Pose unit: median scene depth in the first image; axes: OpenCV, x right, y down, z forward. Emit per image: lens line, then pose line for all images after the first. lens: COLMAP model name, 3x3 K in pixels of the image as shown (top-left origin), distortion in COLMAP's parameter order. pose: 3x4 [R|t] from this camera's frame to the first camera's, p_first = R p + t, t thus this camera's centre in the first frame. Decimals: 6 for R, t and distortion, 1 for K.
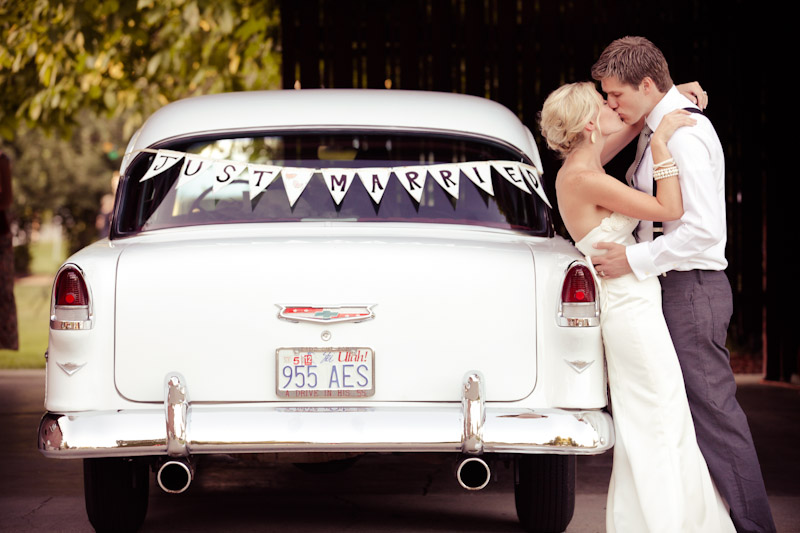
lens RADIAL K [[2841.8, 0, 400.0], [0, 2841.8, 266.5], [0, 0, 1]] dist [-0.017255, 3.813326]
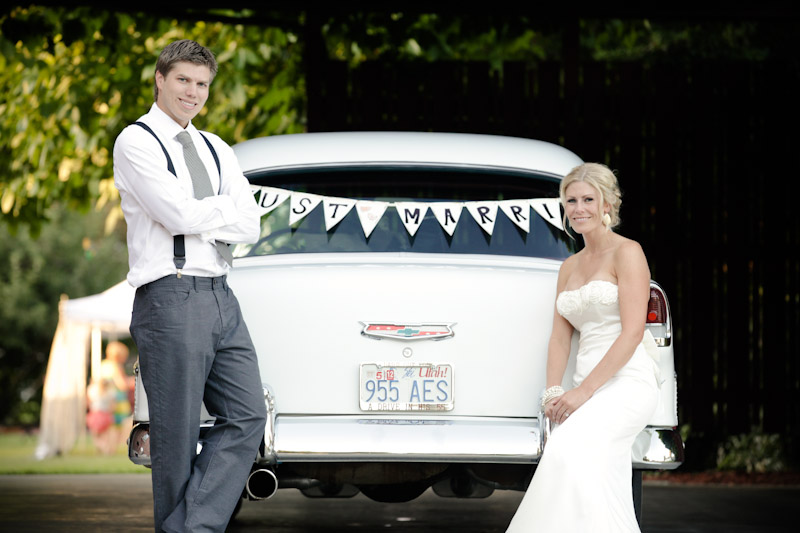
lens RADIAL K [[3548.2, 0, 400.0], [0, 3548.2, 266.5], [0, 0, 1]] dist [0.301934, 1.803423]
pose [[0.999865, 0.012707, 0.010436, -0.039177], [-0.012128, 0.998479, -0.053784, 0.057726], [-0.011104, 0.053650, 0.998498, -0.277234]]
